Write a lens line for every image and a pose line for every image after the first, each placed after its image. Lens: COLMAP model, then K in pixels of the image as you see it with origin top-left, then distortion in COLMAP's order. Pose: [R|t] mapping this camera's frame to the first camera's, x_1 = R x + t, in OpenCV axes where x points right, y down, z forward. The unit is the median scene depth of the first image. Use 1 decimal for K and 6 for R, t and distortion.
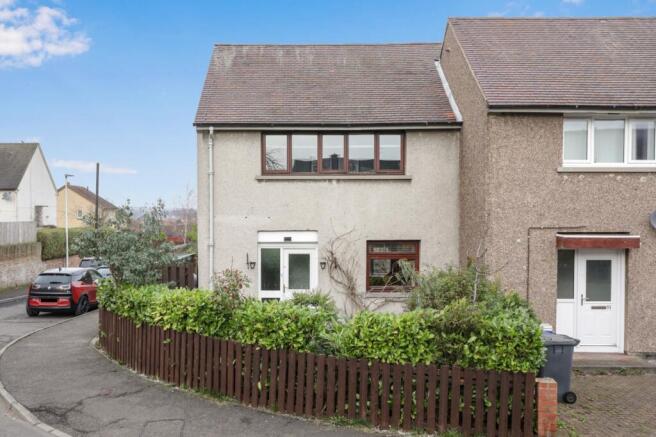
lens RADIAL K [[553.1, 0, 328.0], [0, 553.1, 235.5], [0, 0, 1]] dist [0.001031, 0.002667]
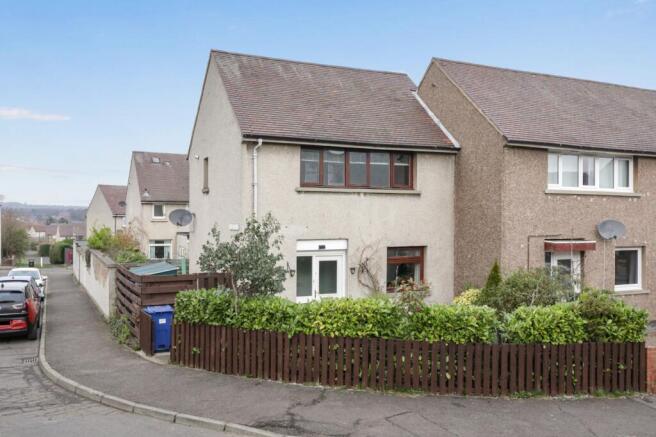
lens RADIAL K [[564.8, 0, 328.0], [0, 564.8, 218.5], [0, 0, 1]] dist [-0.002651, 0.001149]
pose [[0.905878, 0.003331, 0.423526, -0.607118], [0.007756, 0.999671, -0.024452, -0.025552], [-0.423468, 0.025435, 0.905554, 0.006588]]
